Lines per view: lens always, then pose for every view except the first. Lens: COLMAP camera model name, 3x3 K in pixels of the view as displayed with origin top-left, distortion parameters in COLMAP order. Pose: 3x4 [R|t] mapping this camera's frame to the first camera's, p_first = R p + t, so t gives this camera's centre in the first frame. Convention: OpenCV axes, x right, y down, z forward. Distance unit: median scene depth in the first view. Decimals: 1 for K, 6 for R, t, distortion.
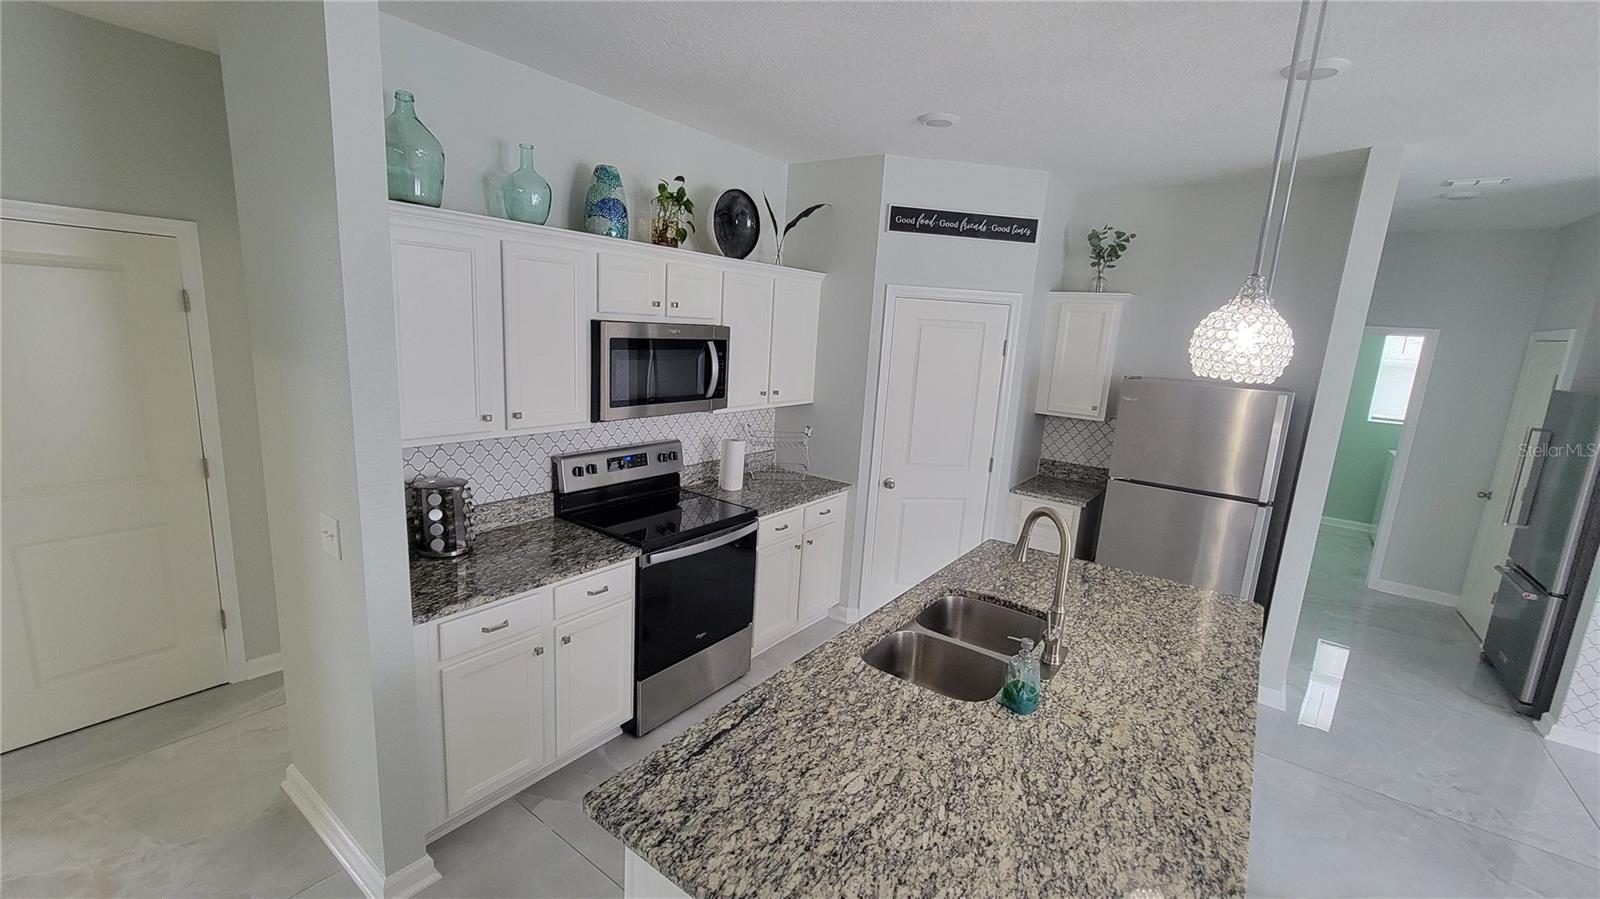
lens RADIAL K [[652.2, 0, 787.9], [0, 652.2, 450.9], [0, 0, 1]] dist [-0.003849, 0.000776]
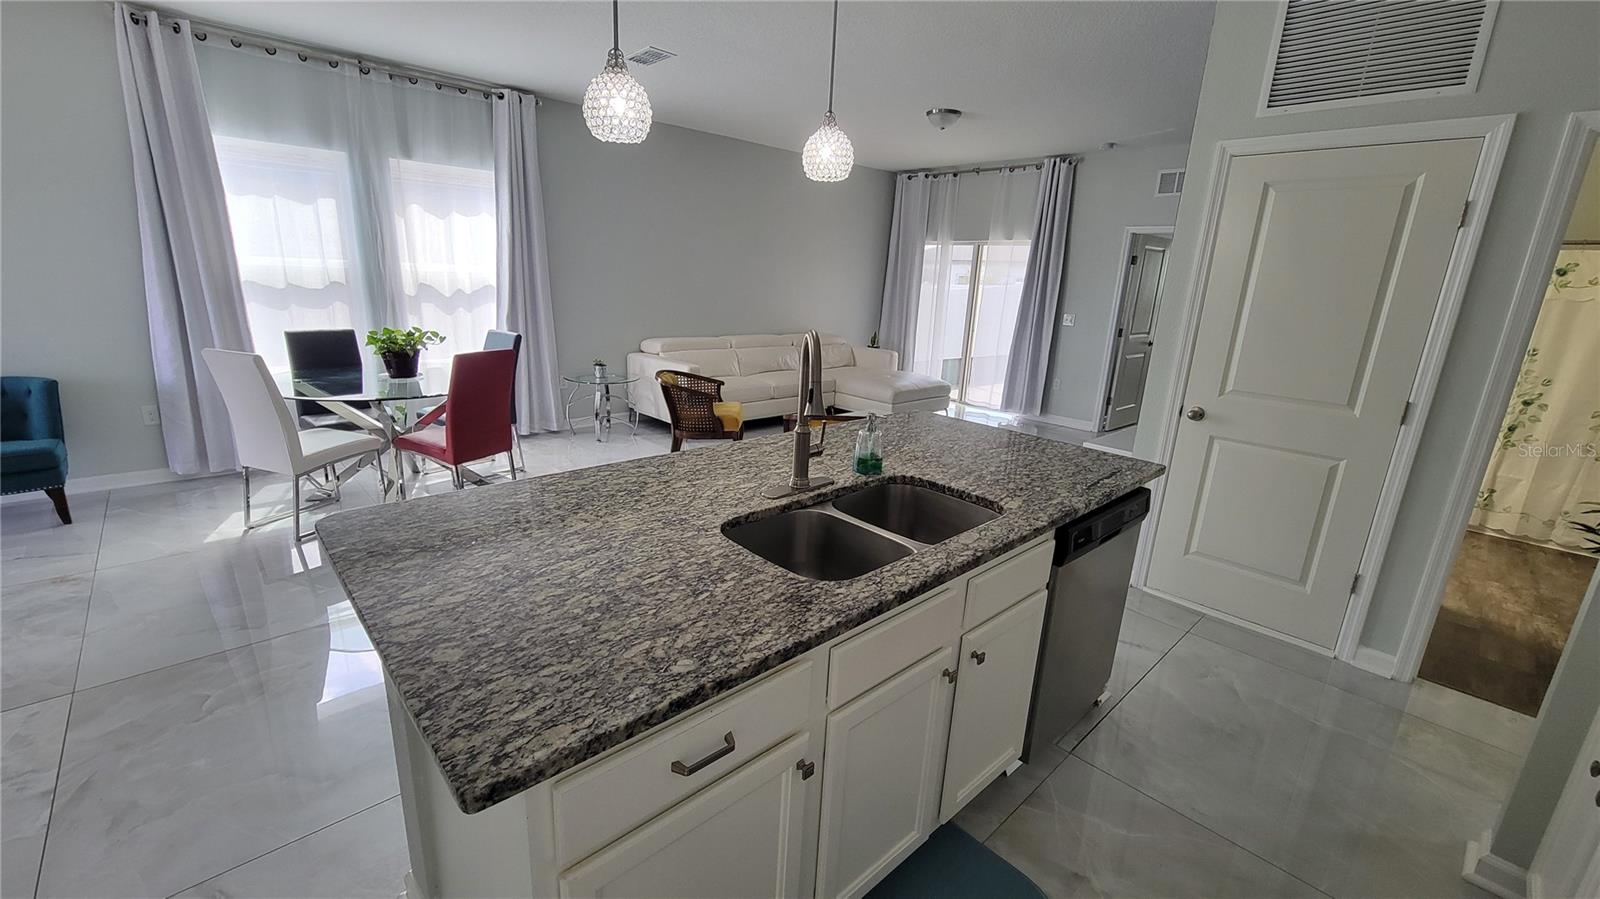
lens RADIAL K [[652.2, 0, 789.3], [0, 652.2, 451.5], [0, 0, 1]] dist [-0.003849, 0.000776]
pose [[-0.978432, -0.145917, 0.146215, 0.182195], [-0.065476, 0.890403, 0.450440, -0.097462], [-0.195917, 0.431151, -0.880753, 1.163287]]
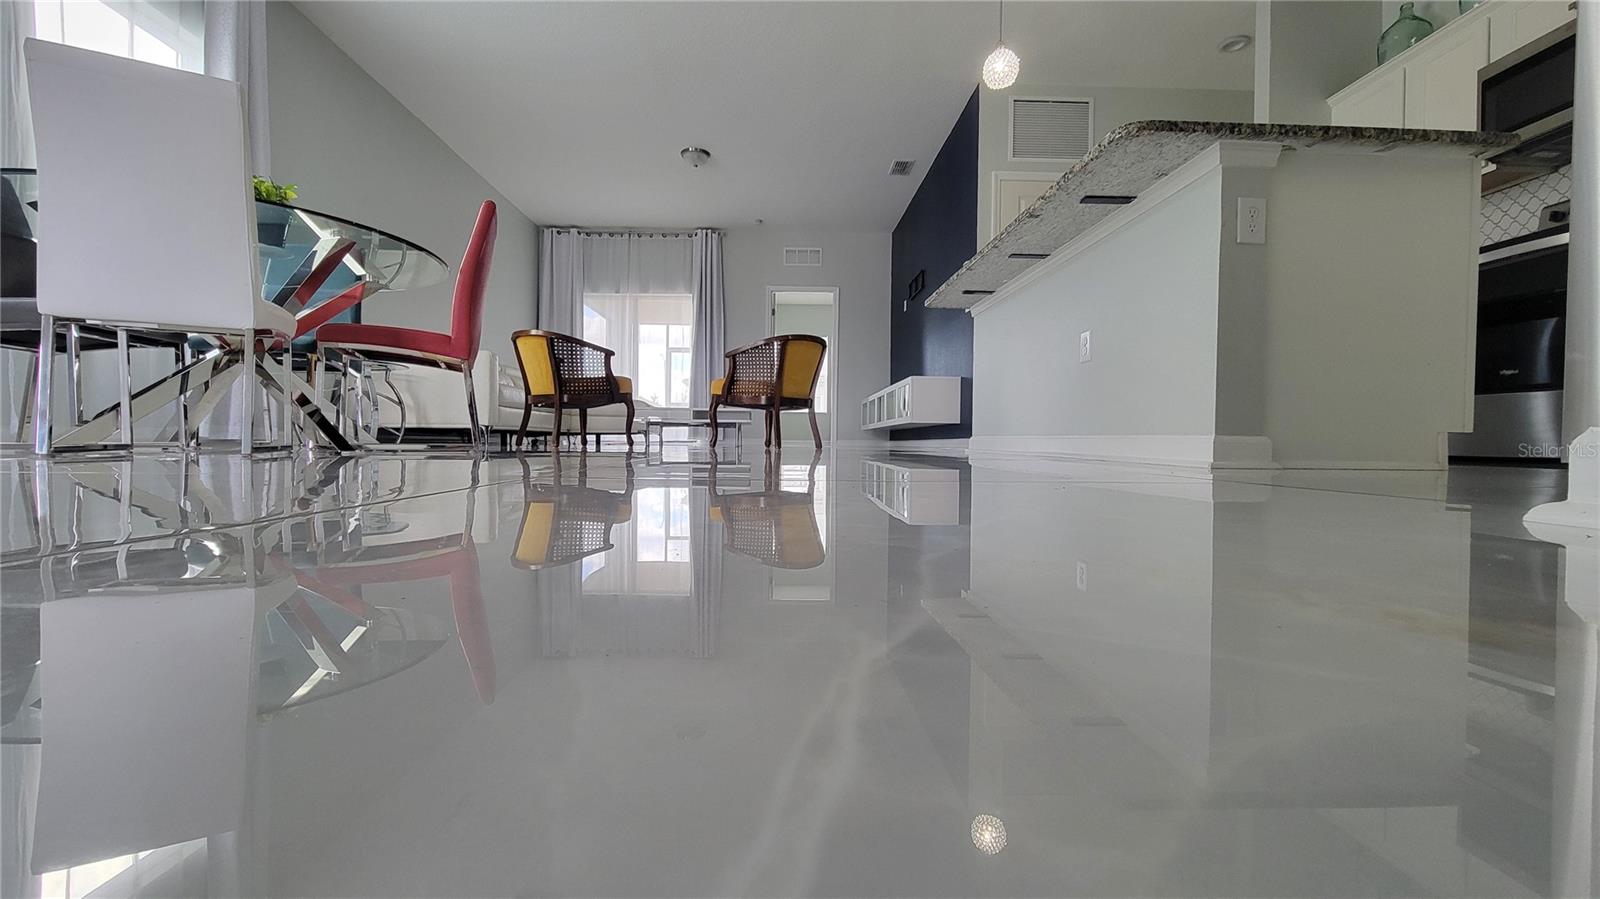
lens RADIAL K [[652.2, 0, 790.7], [0, 652.2, 454.5], [0, 0, 1]] dist [-0.003849, 0.000776]
pose [[-0.782021, -0.053558, -0.620946, 1.156098], [-0.175401, 0.974945, 0.136810, 0.445739], [0.598061, 0.215903, -0.771822, 1.143349]]
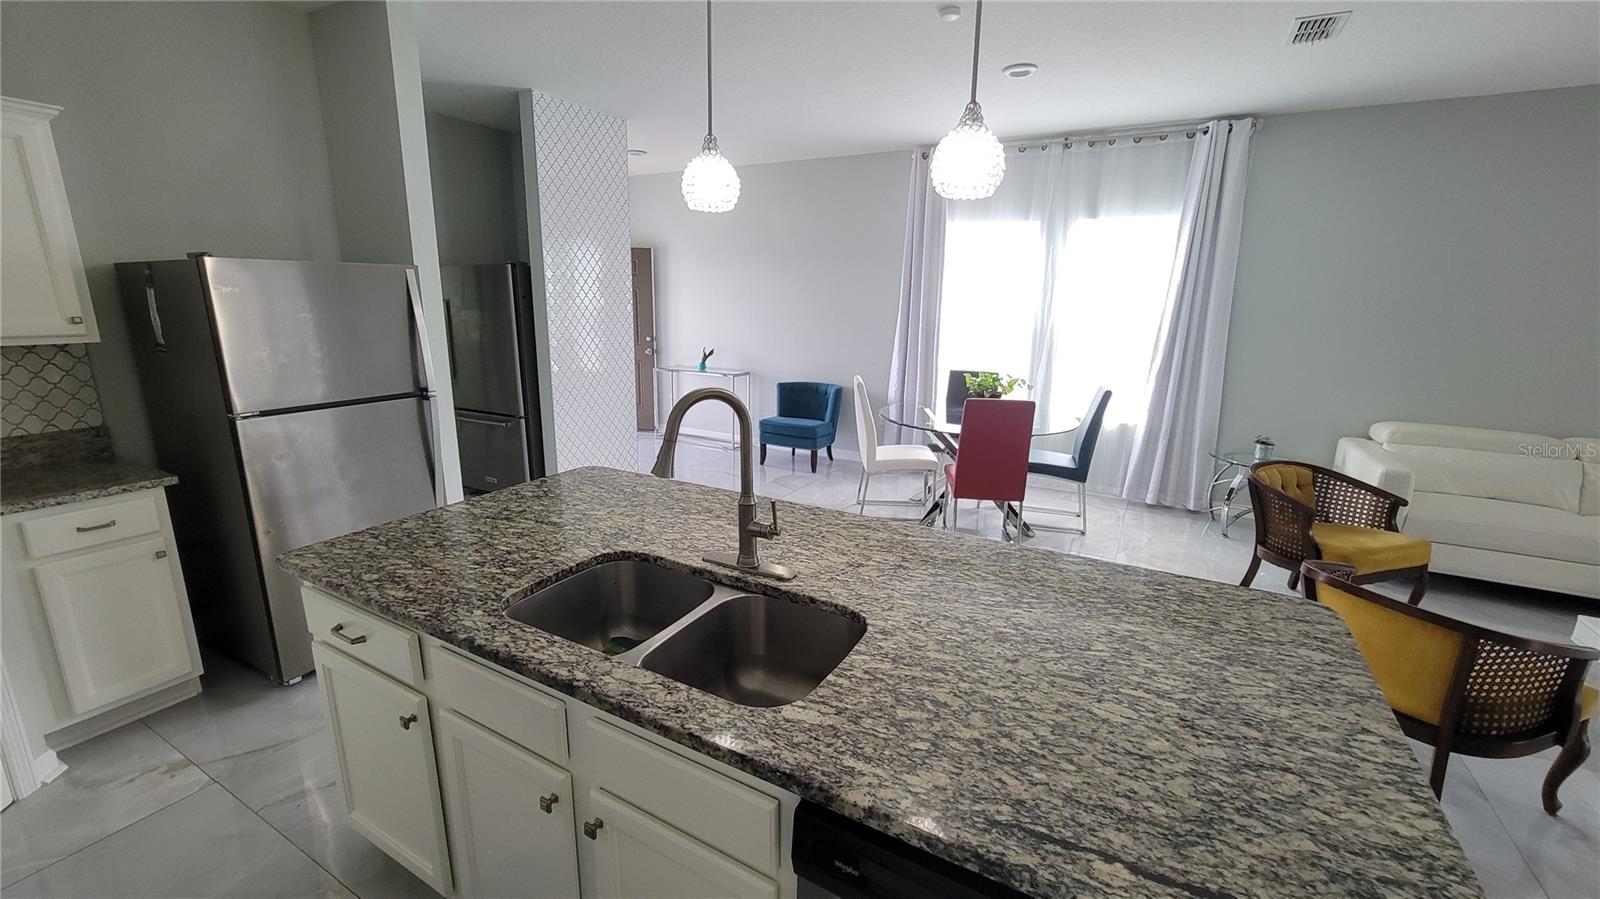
lens RADIAL K [[652.2, 0, 793.0], [0, 652.2, 454.1], [0, 0, 1]] dist [-0.003849, 0.000776]
pose [[-0.121757, -0.292269, 0.948554, -0.225998], [0.168723, 0.935661, 0.309954, -0.037145], [-0.978114, 0.197781, -0.064611, 0.618816]]
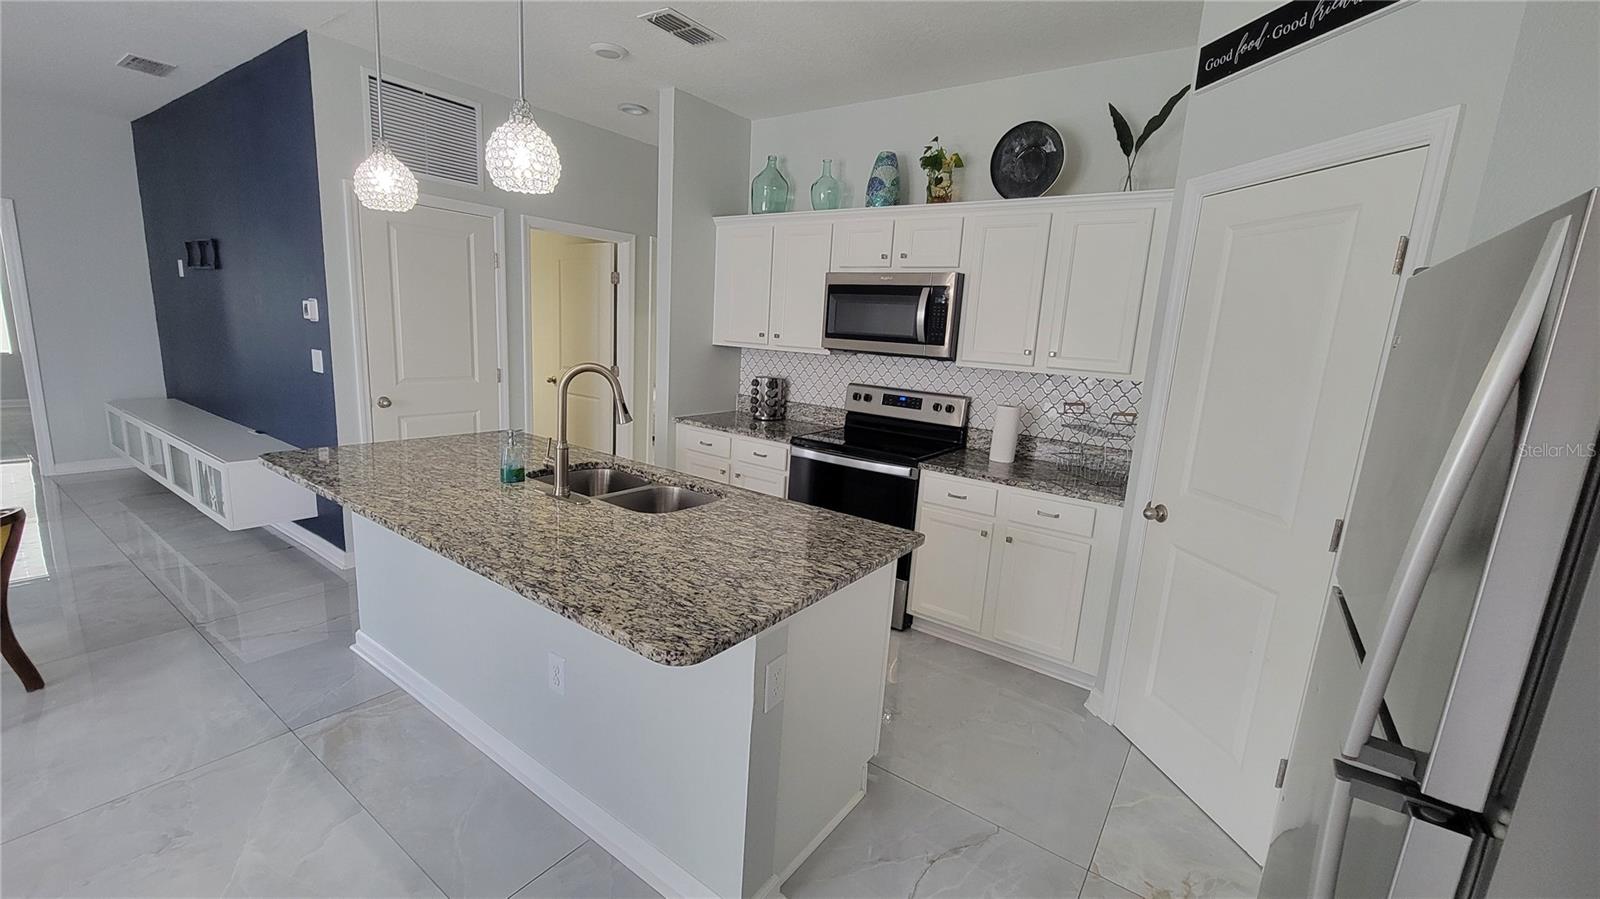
lens RADIAL K [[652.2, 0, 791.8], [0, 652.2, 450.7], [0, 0, 1]] dist [-0.003849, 0.000776]
pose [[0.019586, 0.134078, -0.990777, 0.973270], [-0.248799, 0.960448, 0.125056, 0.004845], [0.968357, 0.244055, 0.052169, 0.836119]]
